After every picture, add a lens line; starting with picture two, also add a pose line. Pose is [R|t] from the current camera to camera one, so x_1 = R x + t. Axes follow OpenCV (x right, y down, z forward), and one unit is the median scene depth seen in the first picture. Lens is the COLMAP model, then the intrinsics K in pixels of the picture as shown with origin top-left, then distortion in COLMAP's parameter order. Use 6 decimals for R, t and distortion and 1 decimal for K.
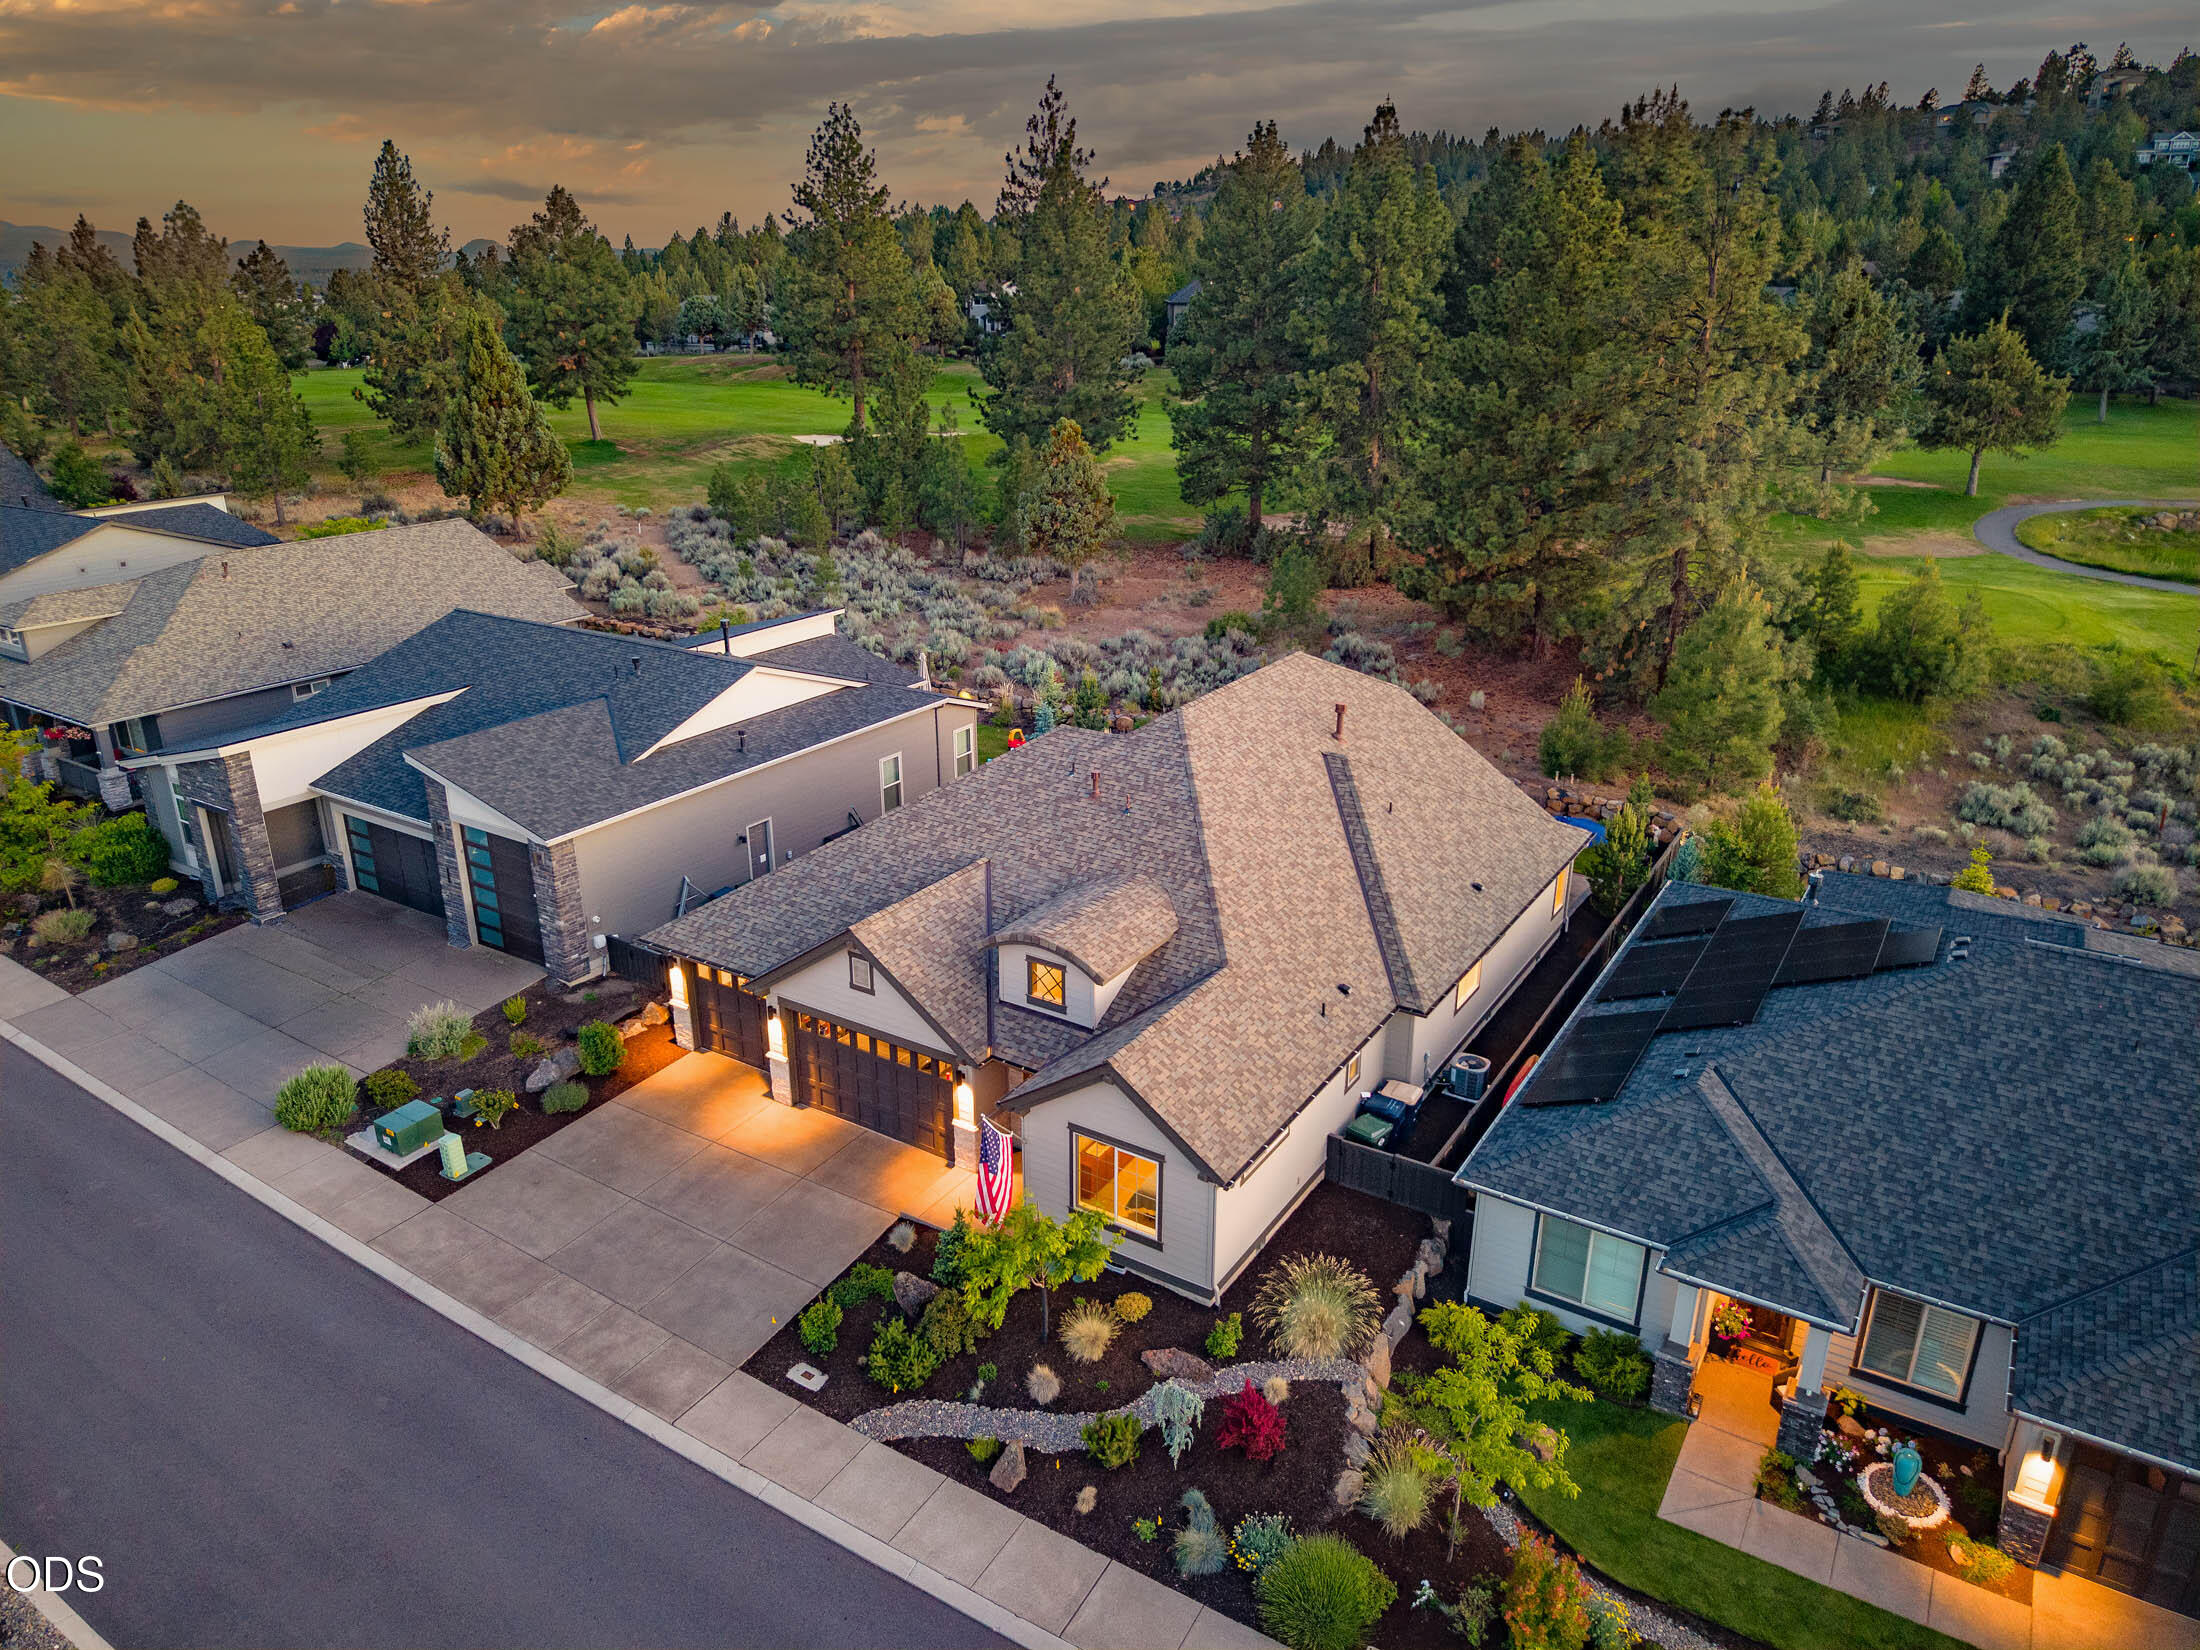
lens RADIAL K [[1478.1, 0, 1102.5], [0, 1478.1, 823.3], [0, 0, 1]] dist [0.012077, -0.013809]
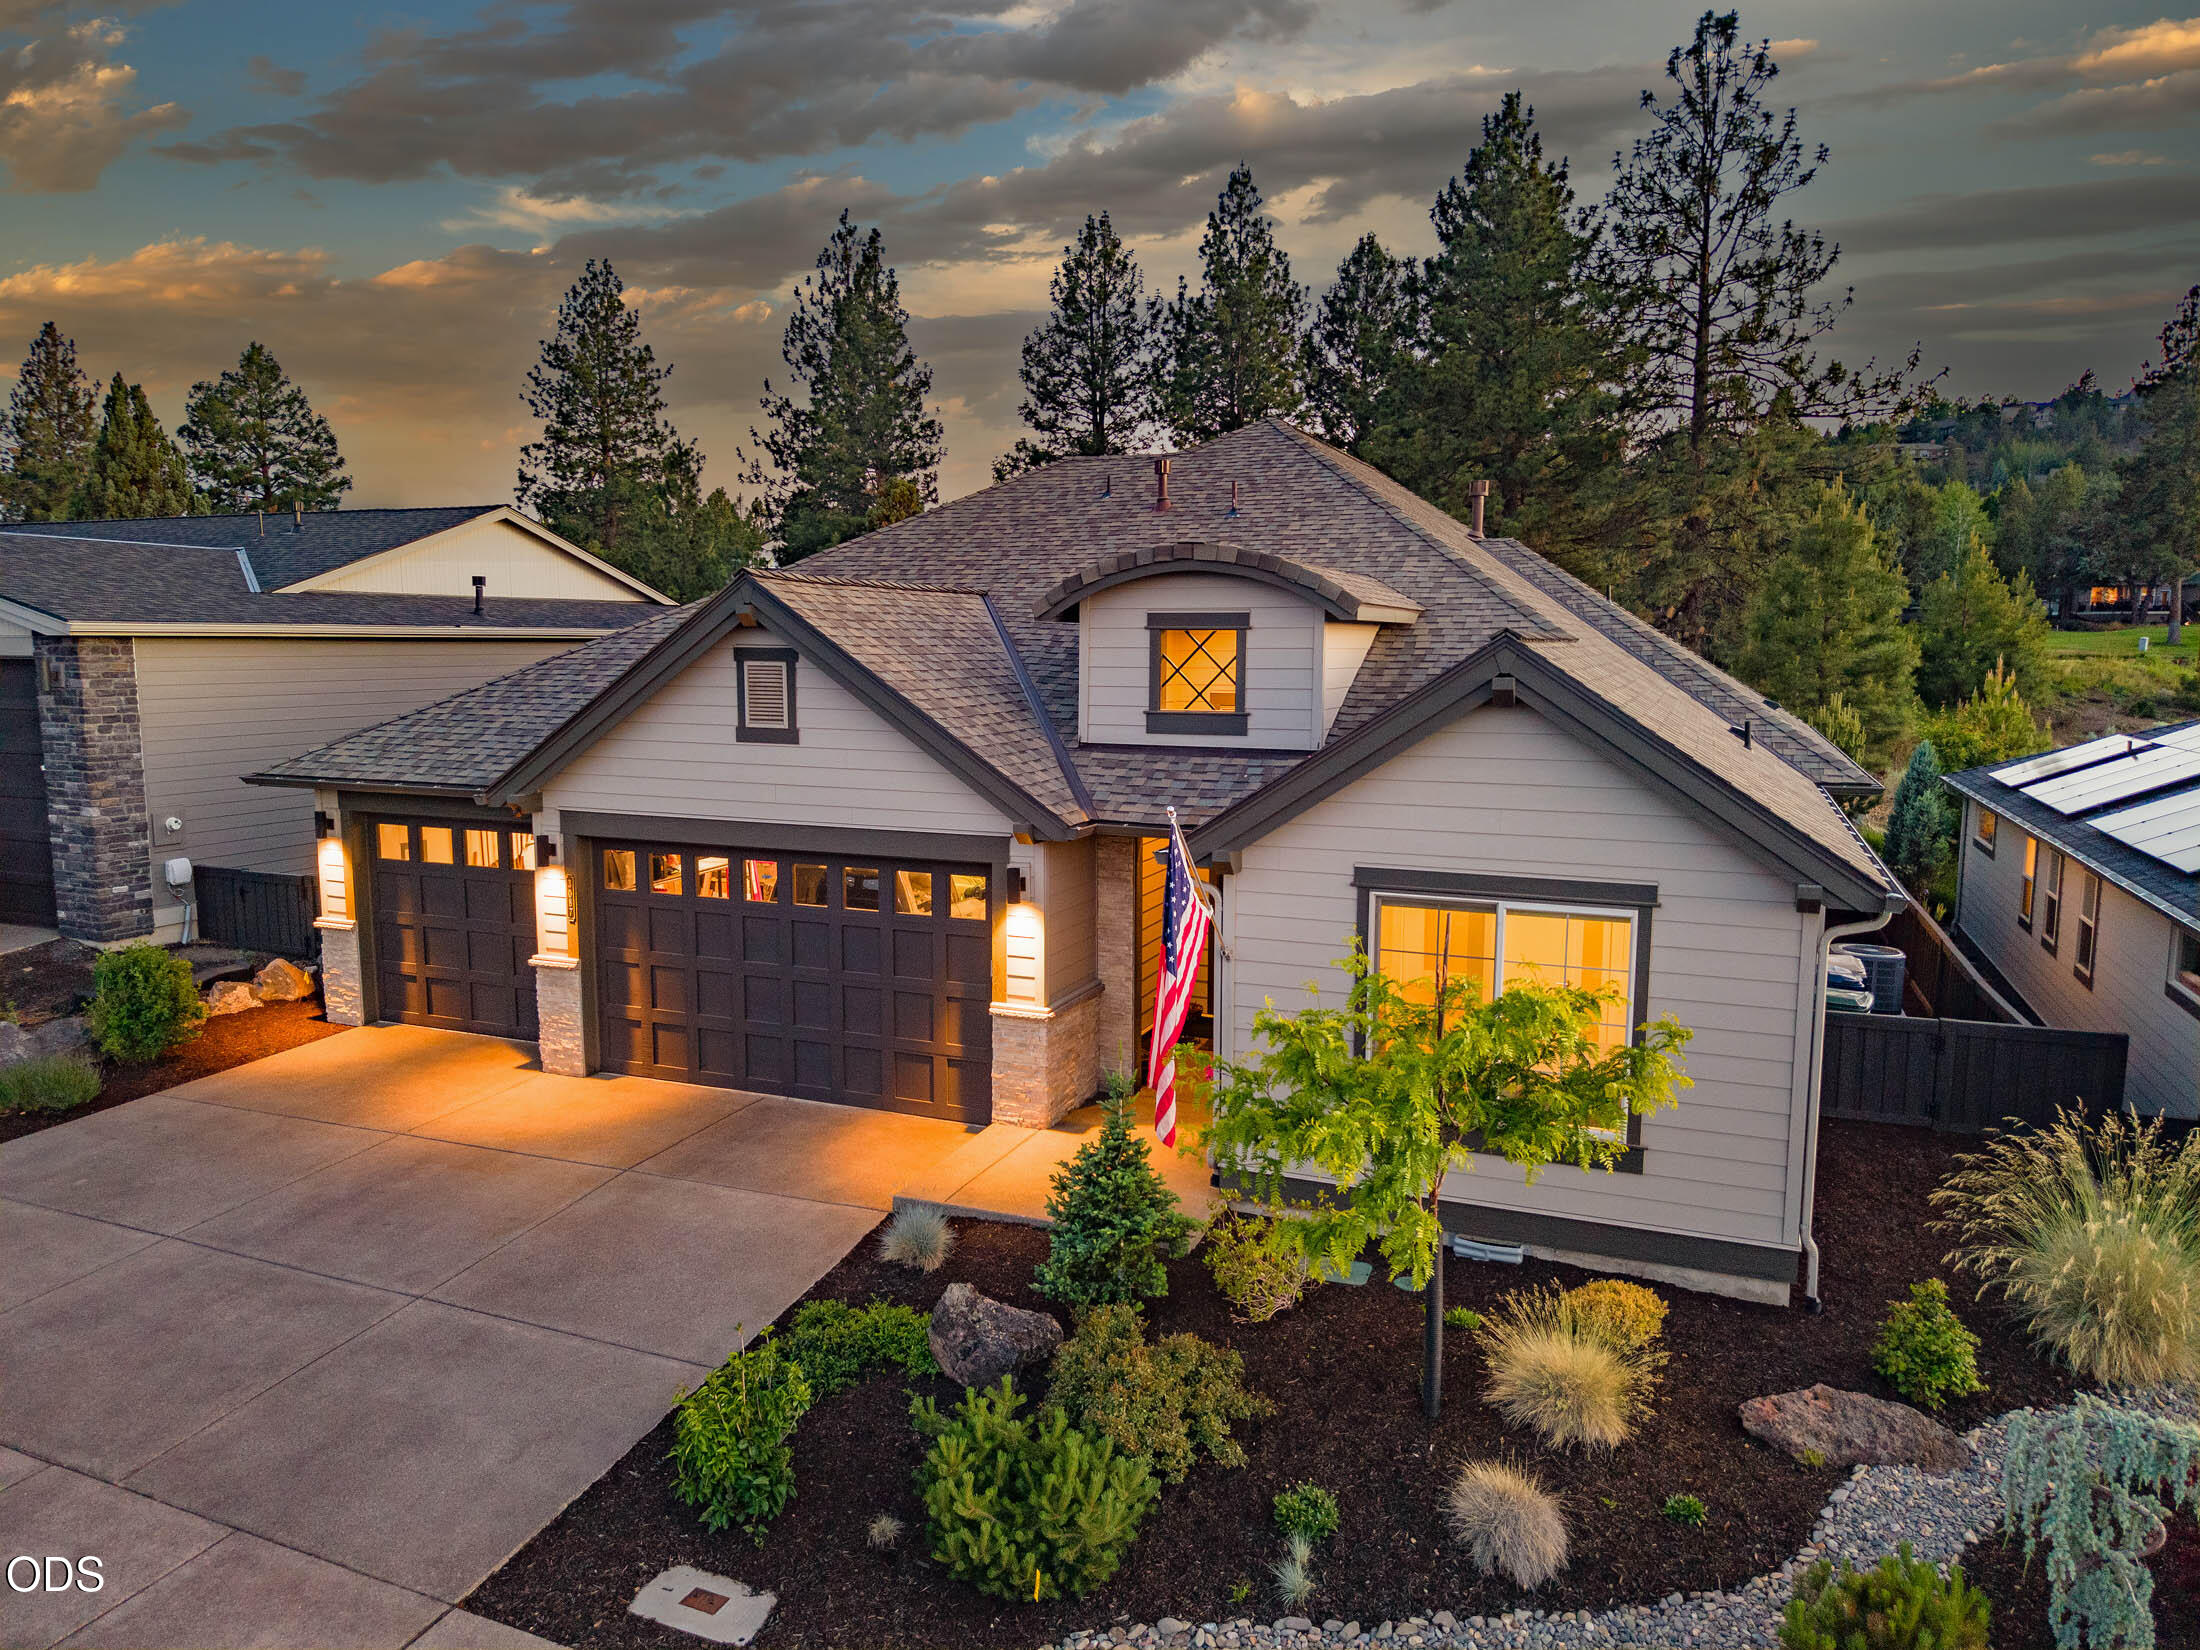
lens RADIAL K [[1478.1, 0, 1097.2], [0, 1478.1, 826.8], [0, 0, 1]] dist [0.012077, -0.013809]
pose [[0.984589, -0.020342, 0.173697, -0.135591], [0.059991, 0.972233, -0.226194, 0.234658], [-0.164272, 0.233128, 0.958471, 0.531015]]
